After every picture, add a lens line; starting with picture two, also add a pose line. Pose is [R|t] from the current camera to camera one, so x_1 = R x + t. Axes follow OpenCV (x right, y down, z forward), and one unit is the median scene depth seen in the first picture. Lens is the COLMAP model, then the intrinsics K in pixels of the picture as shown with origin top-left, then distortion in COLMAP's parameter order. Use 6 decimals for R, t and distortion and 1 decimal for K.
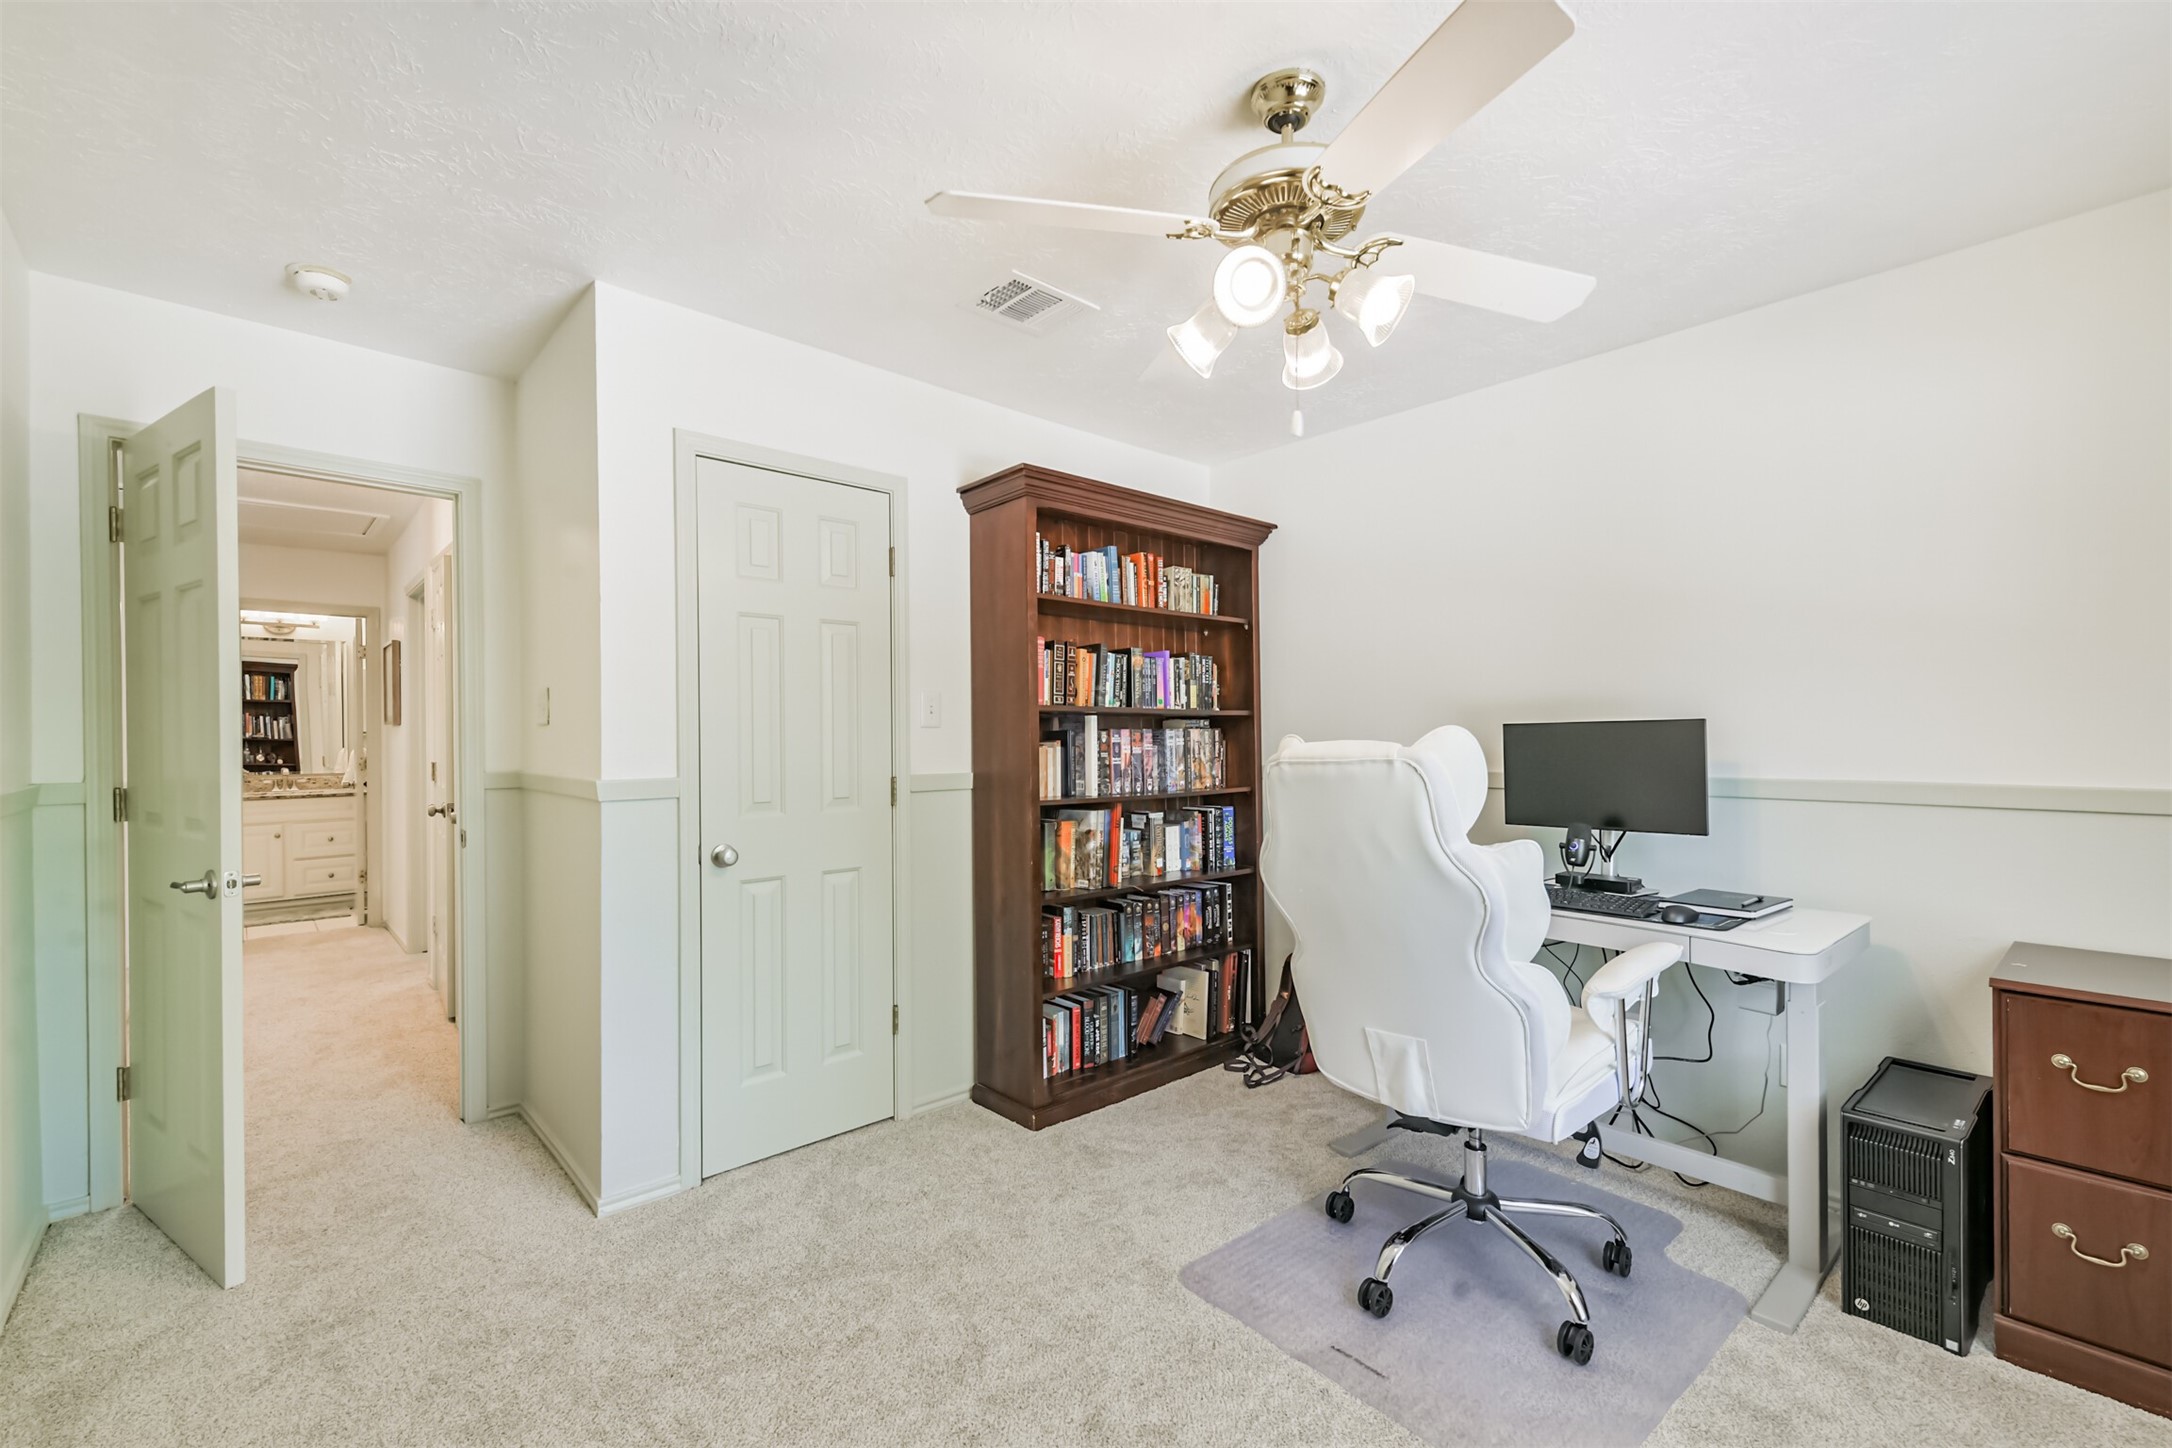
lens RADIAL K [[929.8, 0, 1083.0], [0, 929.8, 716.9], [0, 0, 1]] dist [0.006398, -0.004347]
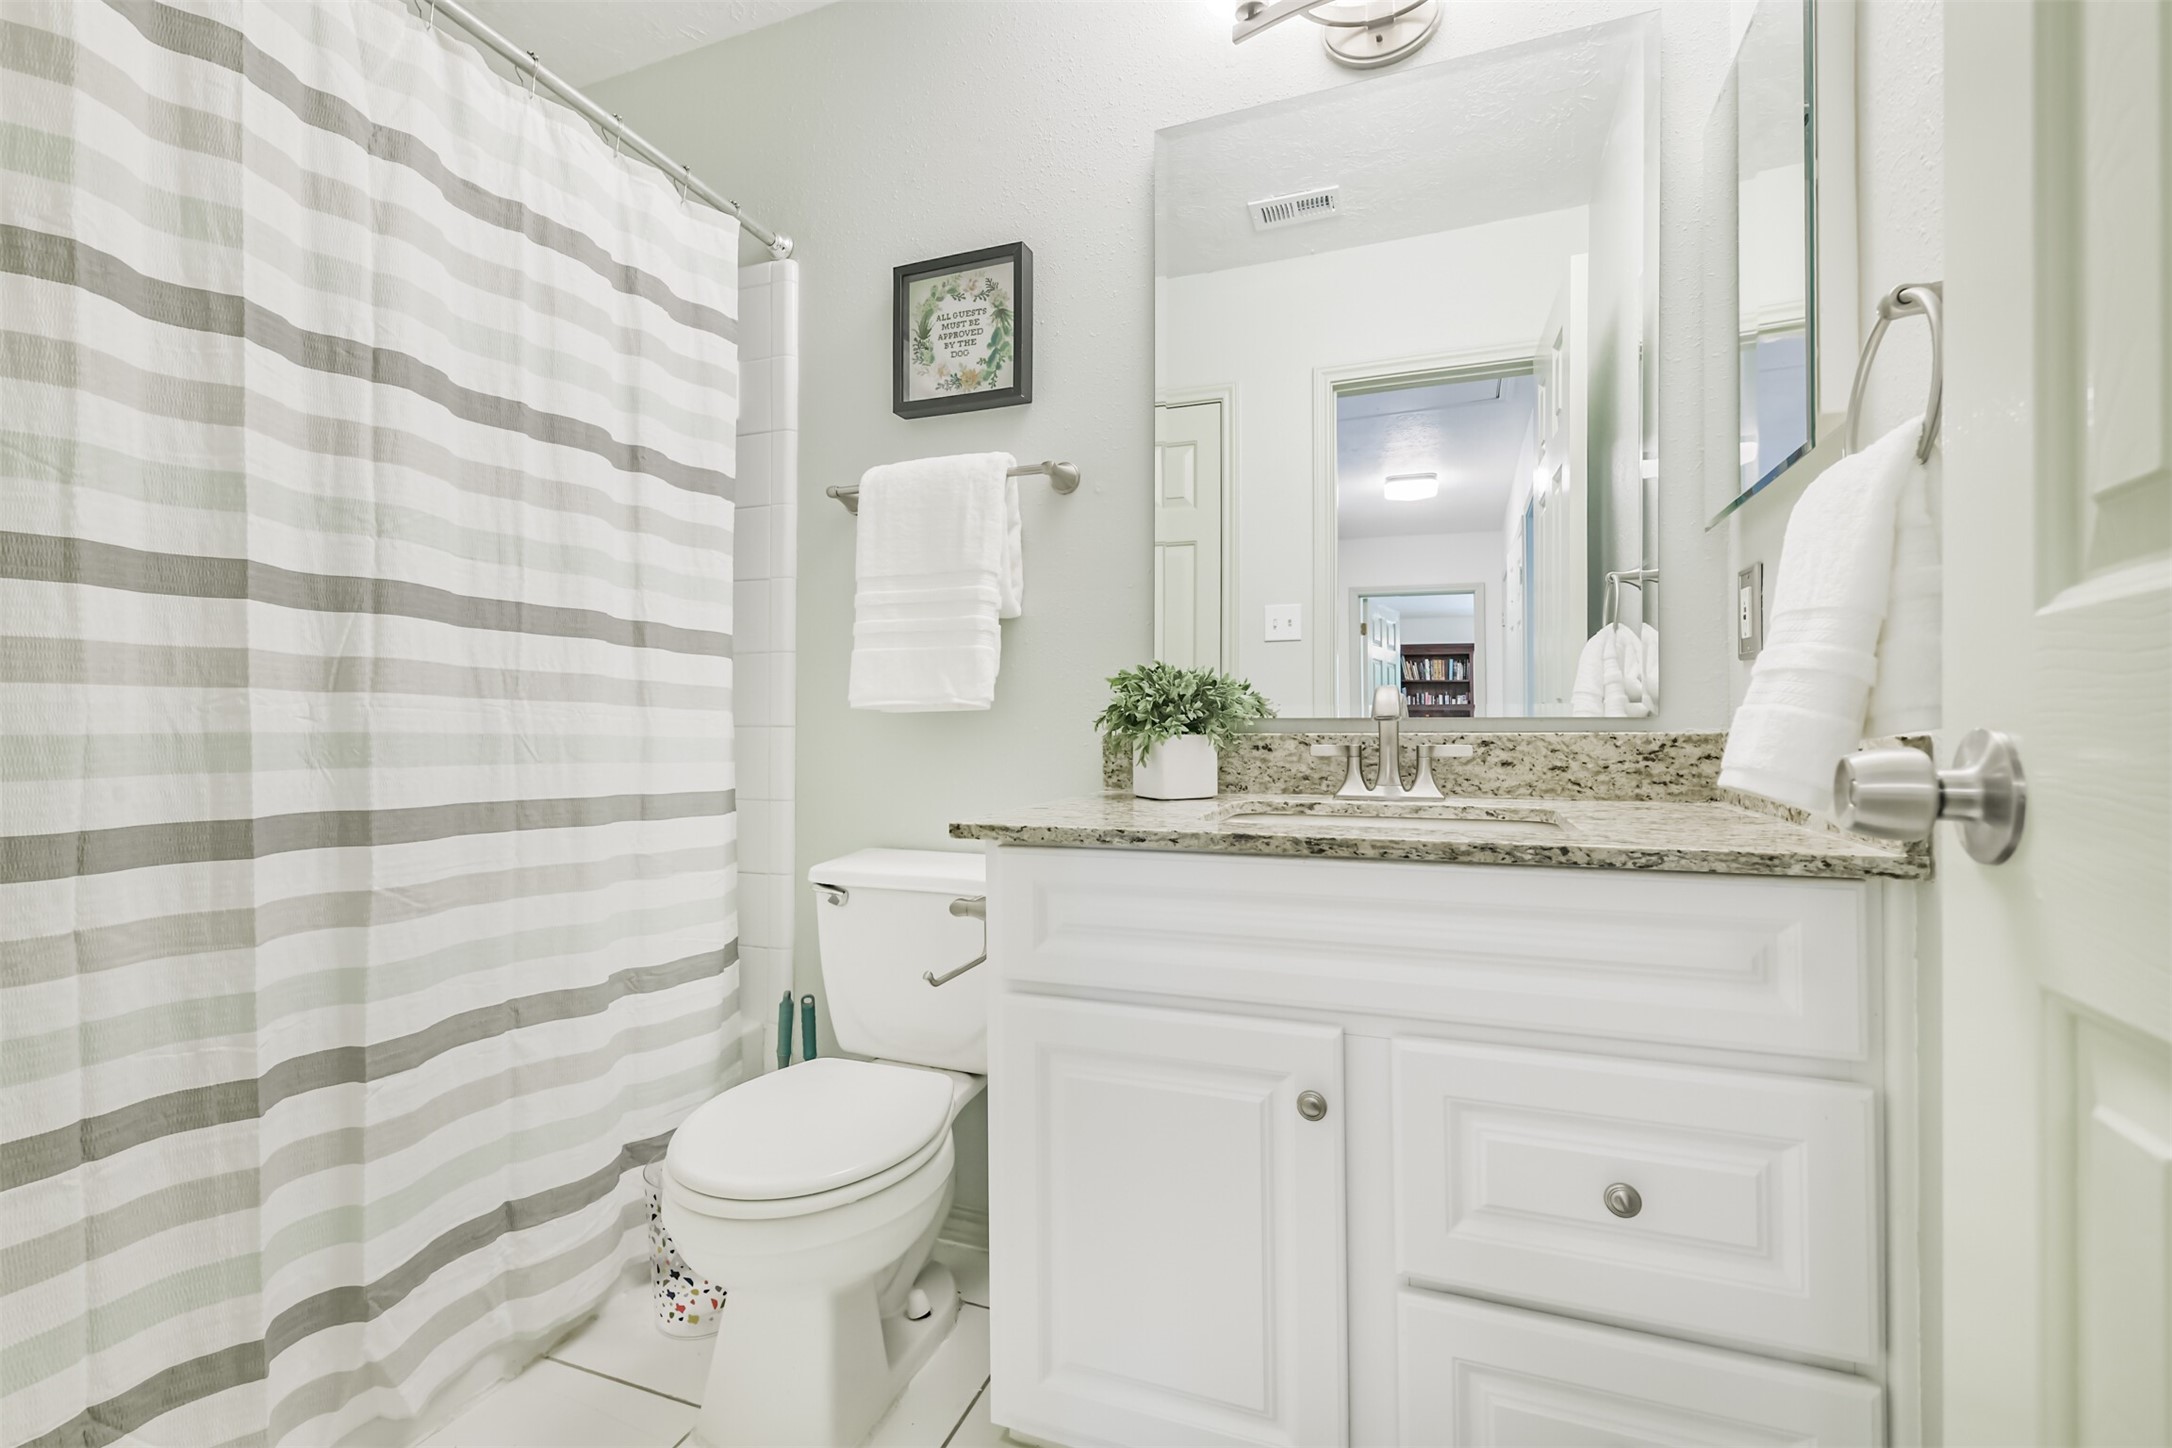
lens RADIAL K [[929.8, 0, 1084.1], [0, 929.8, 728.1], [0, 0, 1]] dist [0.006398, -0.004347]
pose [[0.451846, -0.010335, -0.892036, -0.241178], [0.018466, 0.999827, -0.002231, 0.021805], [0.891905, -0.015464, 0.451959, 0.290644]]
